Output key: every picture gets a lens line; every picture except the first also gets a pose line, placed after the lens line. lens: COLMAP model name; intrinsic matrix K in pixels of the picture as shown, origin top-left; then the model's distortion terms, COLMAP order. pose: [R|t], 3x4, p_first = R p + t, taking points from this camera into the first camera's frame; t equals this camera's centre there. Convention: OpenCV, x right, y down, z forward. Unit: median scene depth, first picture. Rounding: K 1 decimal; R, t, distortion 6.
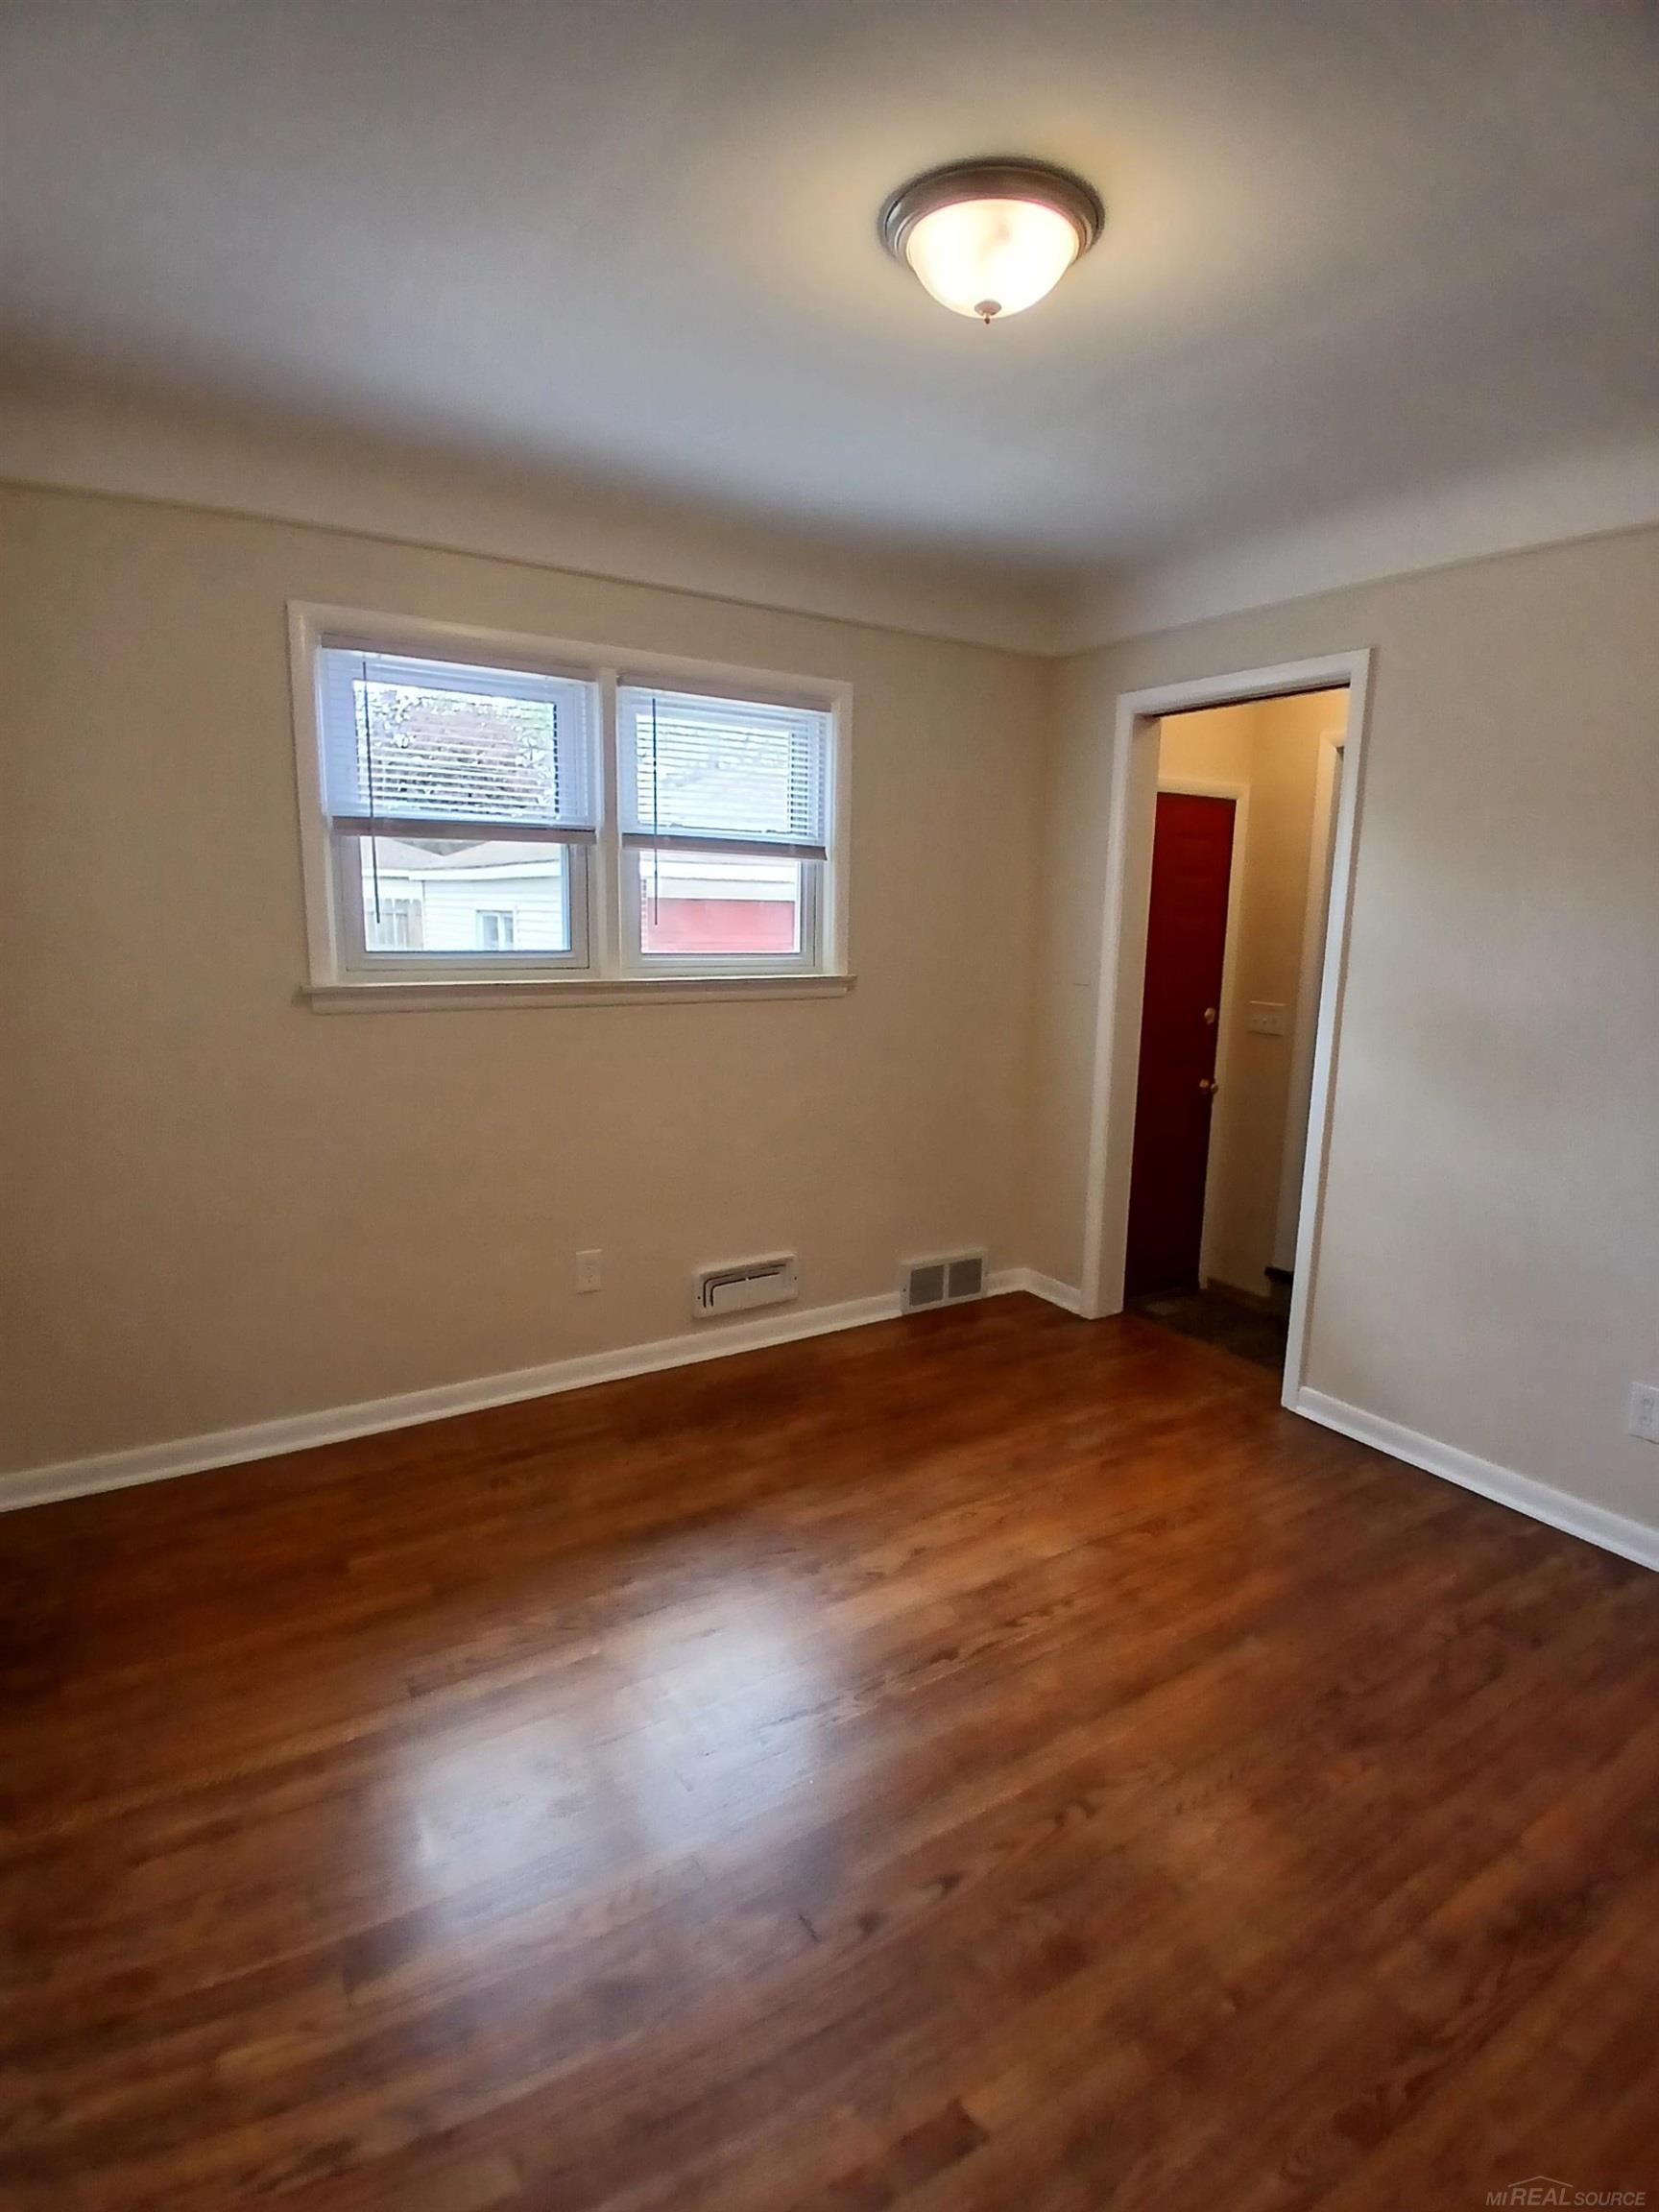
lens RADIAL K [[1100.7, 0, 823.7], [0, 1100.7, 1106.1], [0, 0, 1]] dist [0.009044, -0.048626]
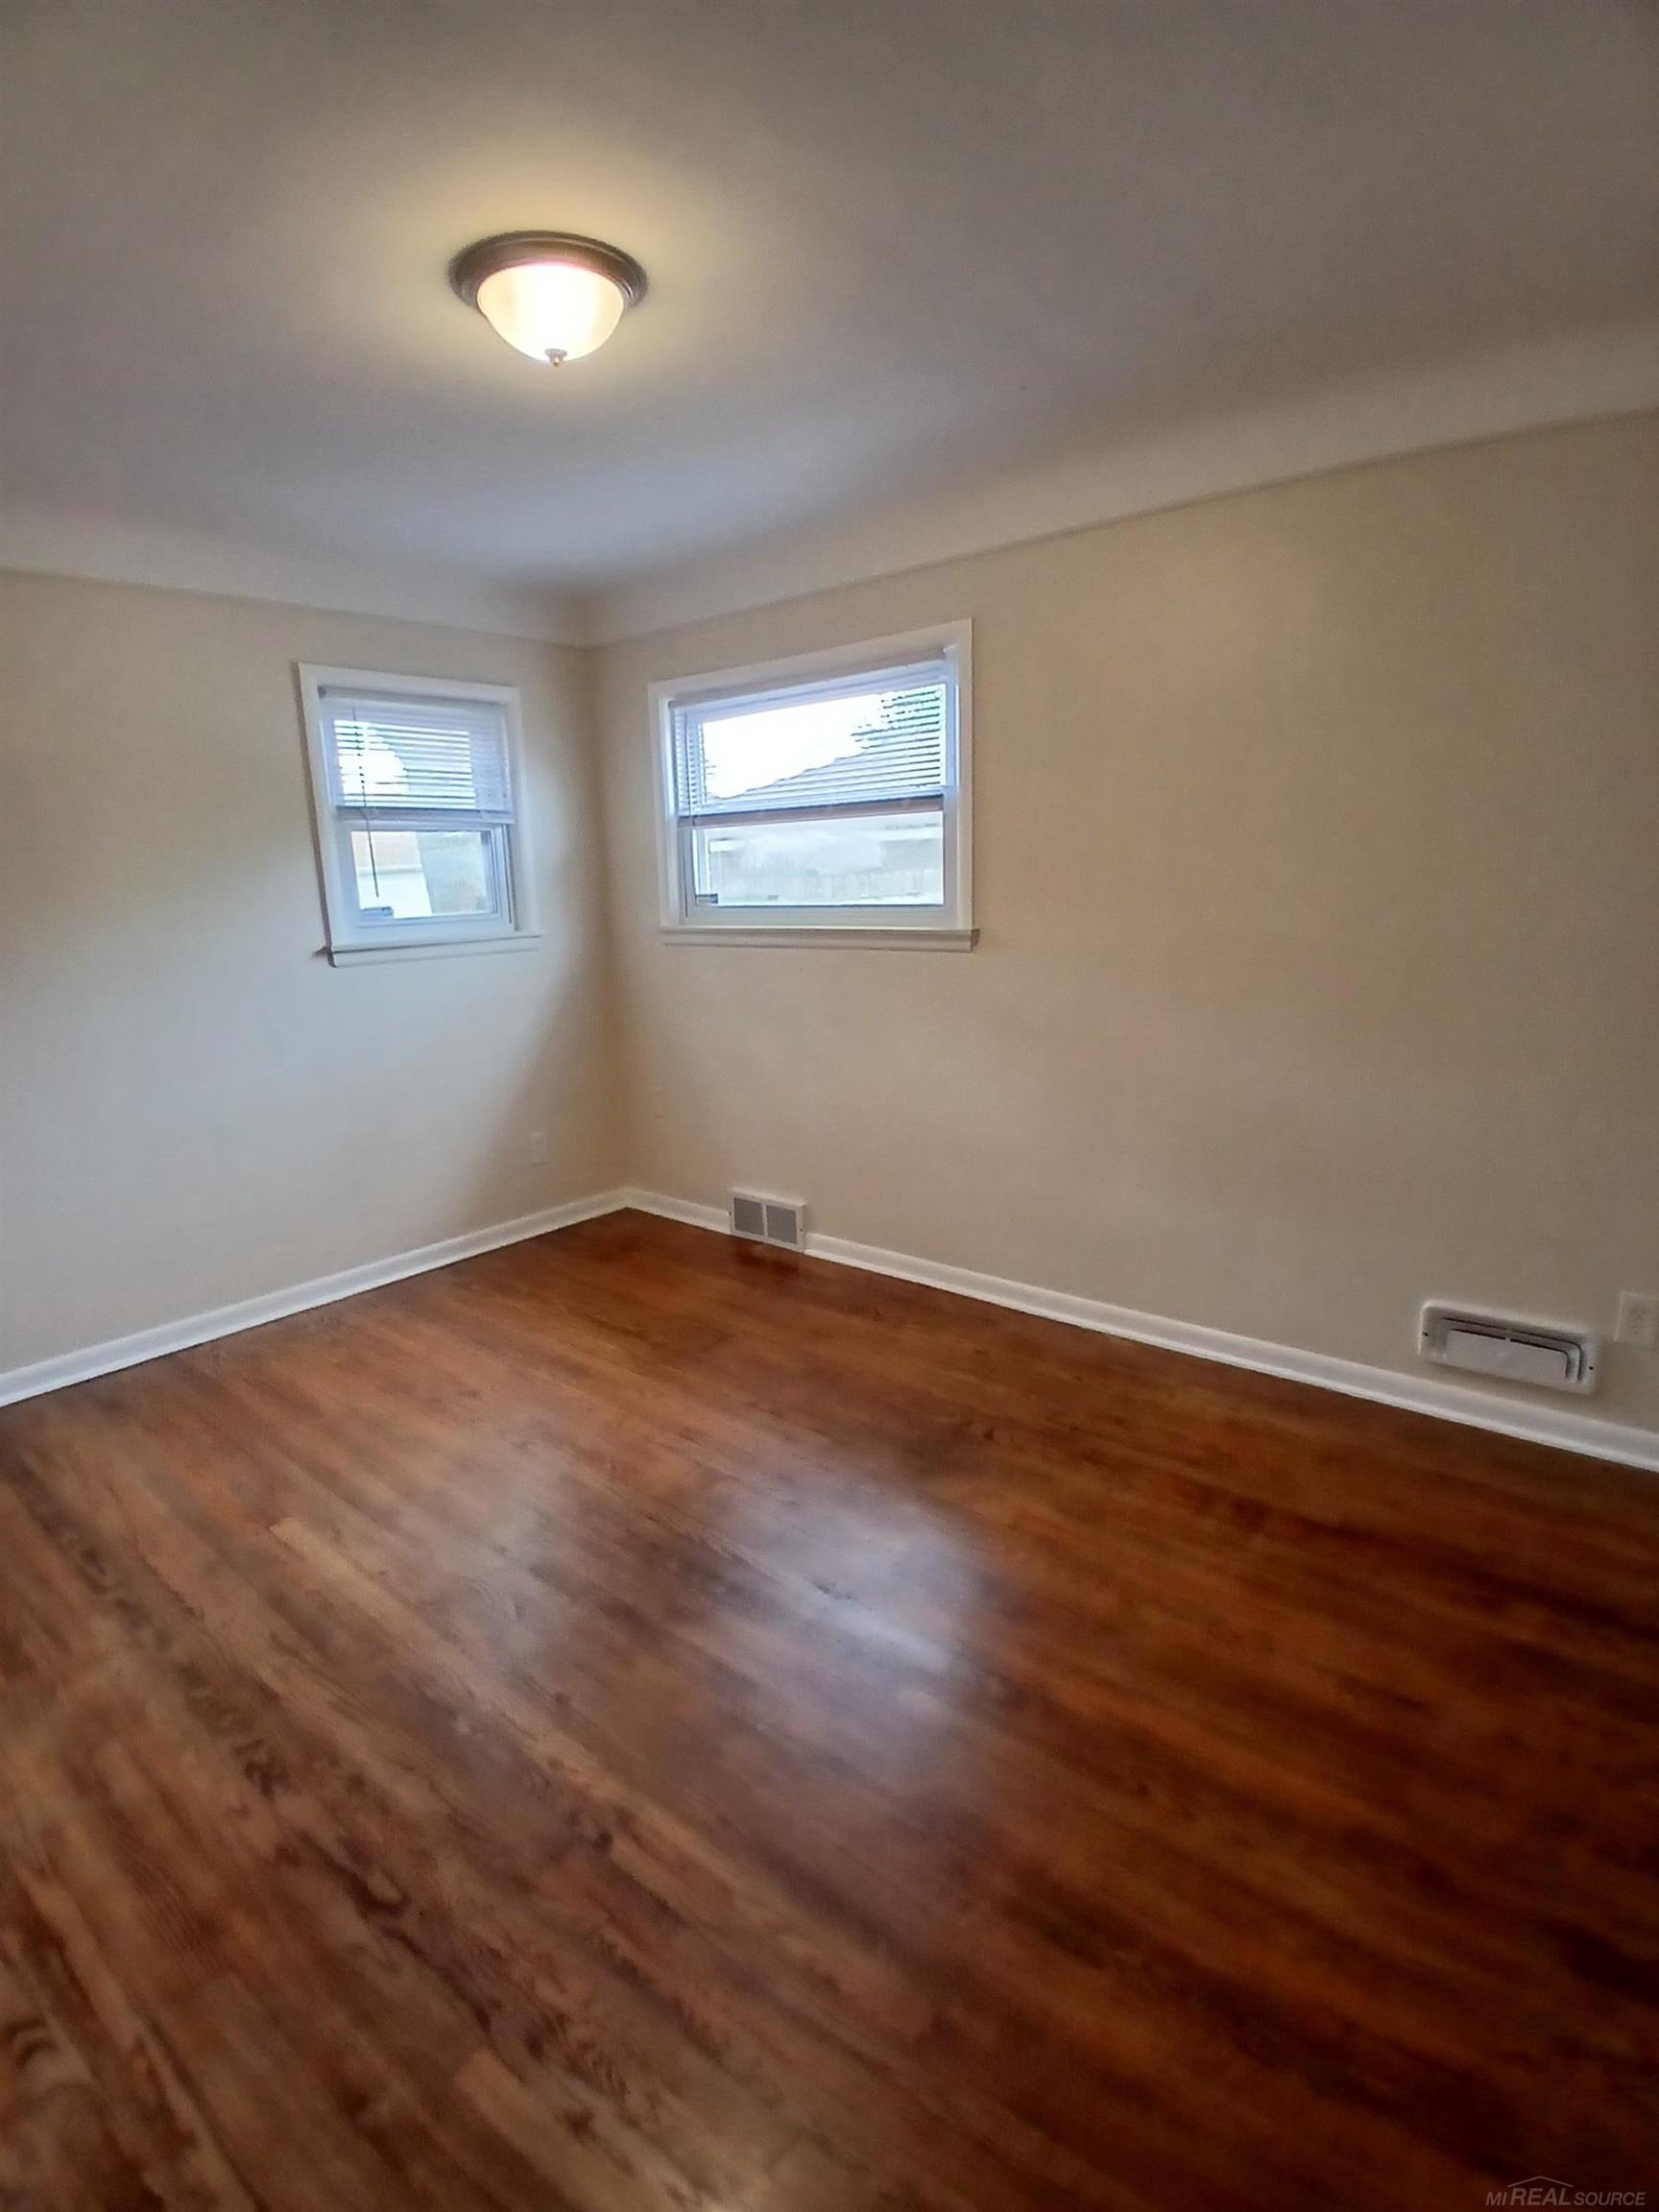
lens RADIAL K [[1100.7, 0, 823.7], [0, 1100.7, 1106.1], [0, 0, 1]] dist [0.009044, -0.048626]
pose [[0.286804, 0.173523, -0.942143, 1.086533], [-0.129456, 0.981458, 0.141355, -0.103971], [0.949202, 0.081425, 0.303949, 0.713785]]
